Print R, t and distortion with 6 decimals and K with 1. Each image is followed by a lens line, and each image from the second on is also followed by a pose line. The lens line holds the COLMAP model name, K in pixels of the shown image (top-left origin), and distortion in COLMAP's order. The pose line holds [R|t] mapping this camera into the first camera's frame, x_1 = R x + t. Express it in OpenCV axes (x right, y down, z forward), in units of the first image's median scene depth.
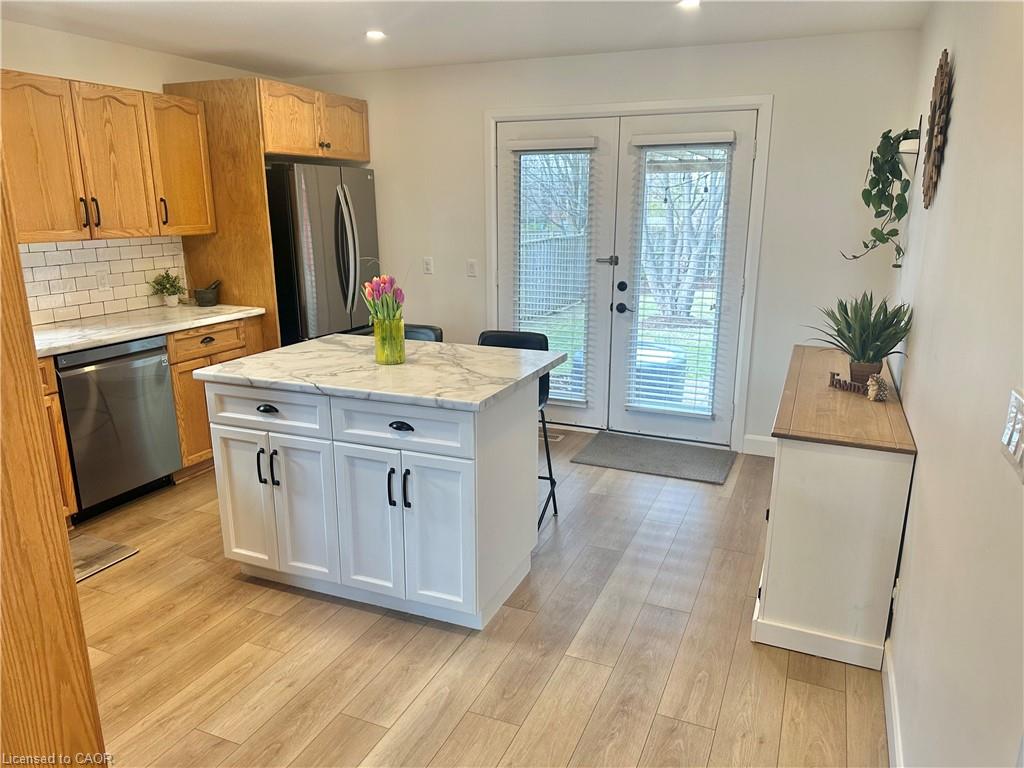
lens RADIAL K [[723.5, 0, 525.6], [0, 723.5, 390.9], [0, 0, 1]] dist [0.091715, -0.110147]
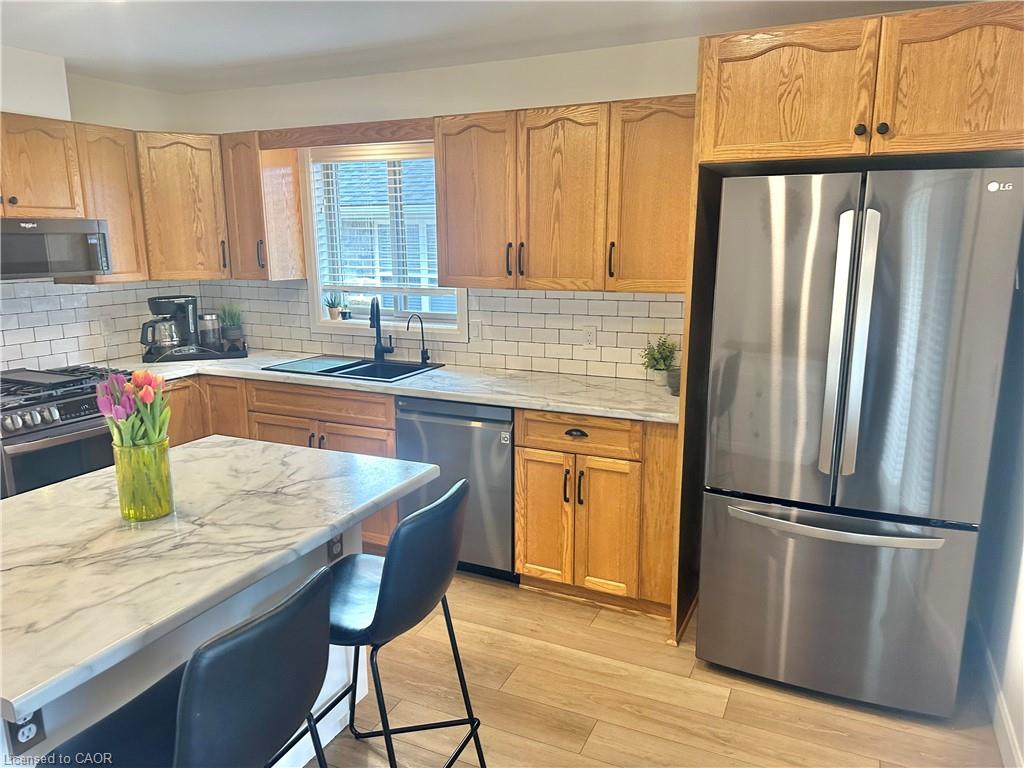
lens RADIAL K [[723.5, 0, 506.4], [0, 723.5, 389.8], [0, 0, 1]] dist [0.091715, -0.110147]
pose [[-0.050770, 0.204516, -0.977546, 0.298512], [-0.250389, 0.944940, 0.210698, -0.271728], [0.966813, 0.255464, 0.003233, 1.017427]]
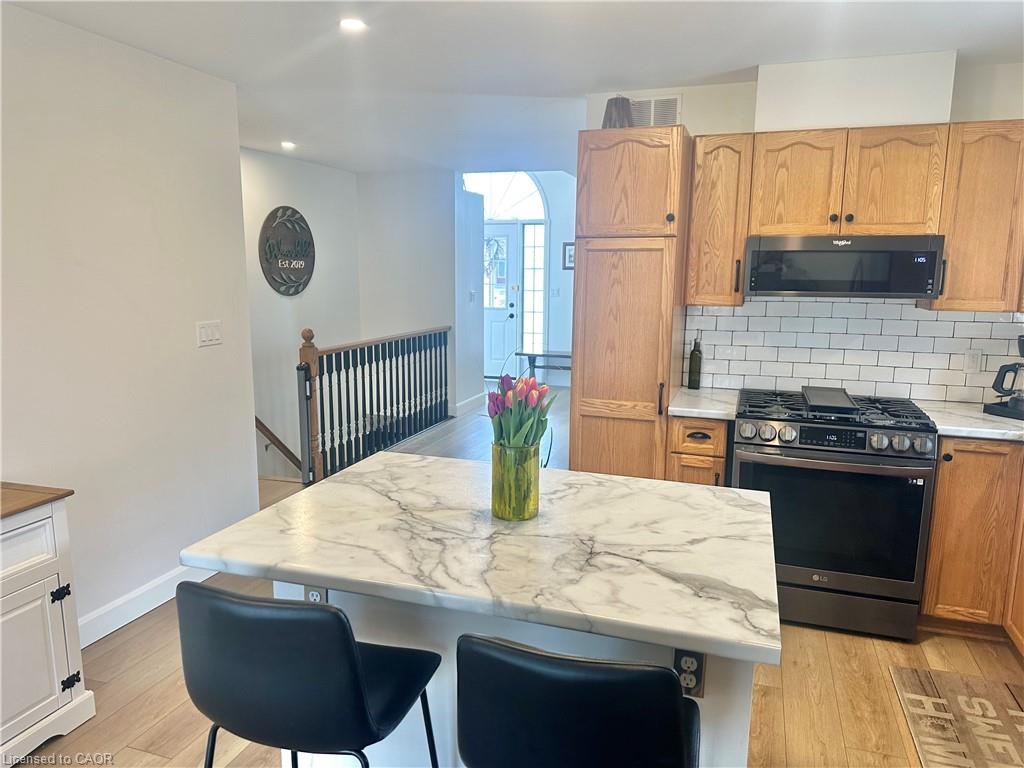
lens RADIAL K [[723.5, 0, 519.2], [0, 723.5, 403.6], [0, 0, 1]] dist [0.091715, -0.110147]
pose [[-0.996920, 0.001908, -0.078407, -0.114436], [-0.032586, 0.899255, 0.436210, -0.318130], [0.071341, 0.437421, -0.896422, 1.225097]]
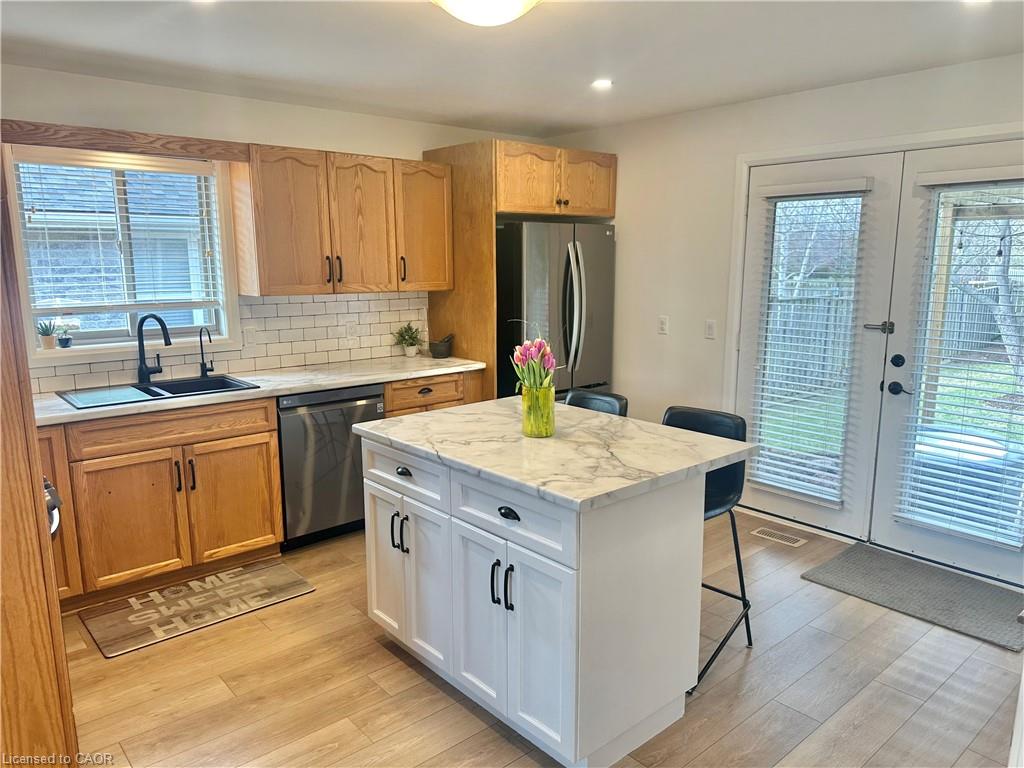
lens RADIAL K [[723.5, 0, 511.1], [0, 723.5, 389.2], [0, 0, 1]] dist [0.091715, -0.110147]
pose [[0.896592, 0.076399, -0.436218, 0.136134], [-0.108473, 0.992888, -0.049059, -0.038532], [0.429368, 0.091304, 0.898503, 0.147332]]
